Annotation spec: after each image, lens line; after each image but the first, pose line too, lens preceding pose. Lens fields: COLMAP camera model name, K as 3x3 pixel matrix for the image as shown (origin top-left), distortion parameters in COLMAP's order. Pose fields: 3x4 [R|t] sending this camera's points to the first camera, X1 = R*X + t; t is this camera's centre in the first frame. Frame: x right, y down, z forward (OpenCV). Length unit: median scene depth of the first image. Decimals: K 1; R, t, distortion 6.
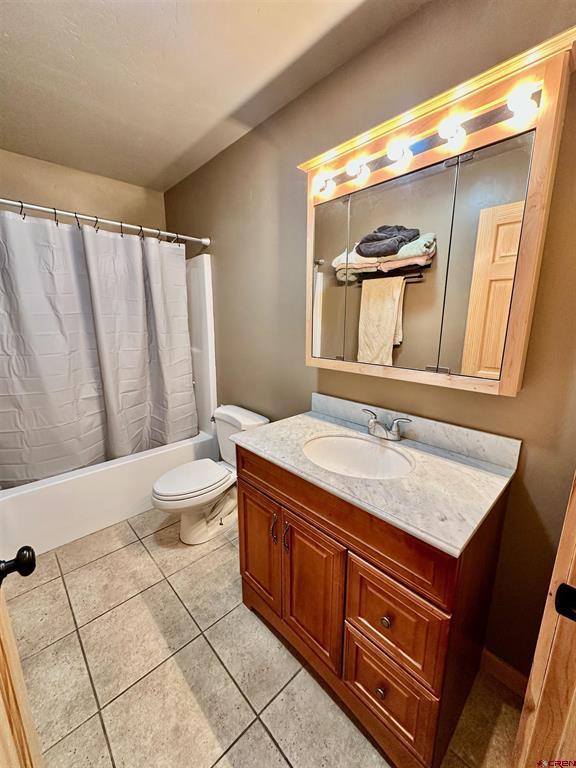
lens RADIAL K [[306.8, 0, 290.7], [0, 306.8, 384.2], [0, 0, 1]] dist [-0.004988, 0.001434]
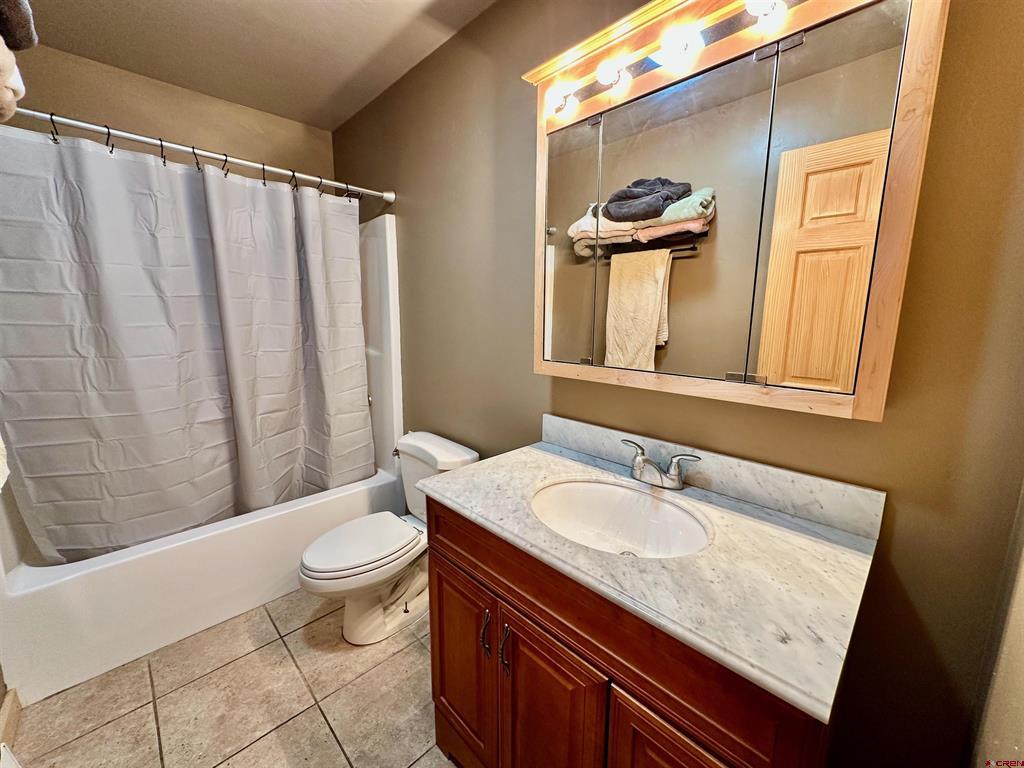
lens RADIAL K [[409.0, 0, 510.3], [0, 409.0, 380.8], [0, 0, 1]] dist [-0.004988, 0.001434]
pose [[0.999985, 0.000644, 0.005379, -0.007457], [-0.000372, 0.998729, -0.050407, 0.000581], [-0.005404, 0.050405, 0.998714, 0.116516]]
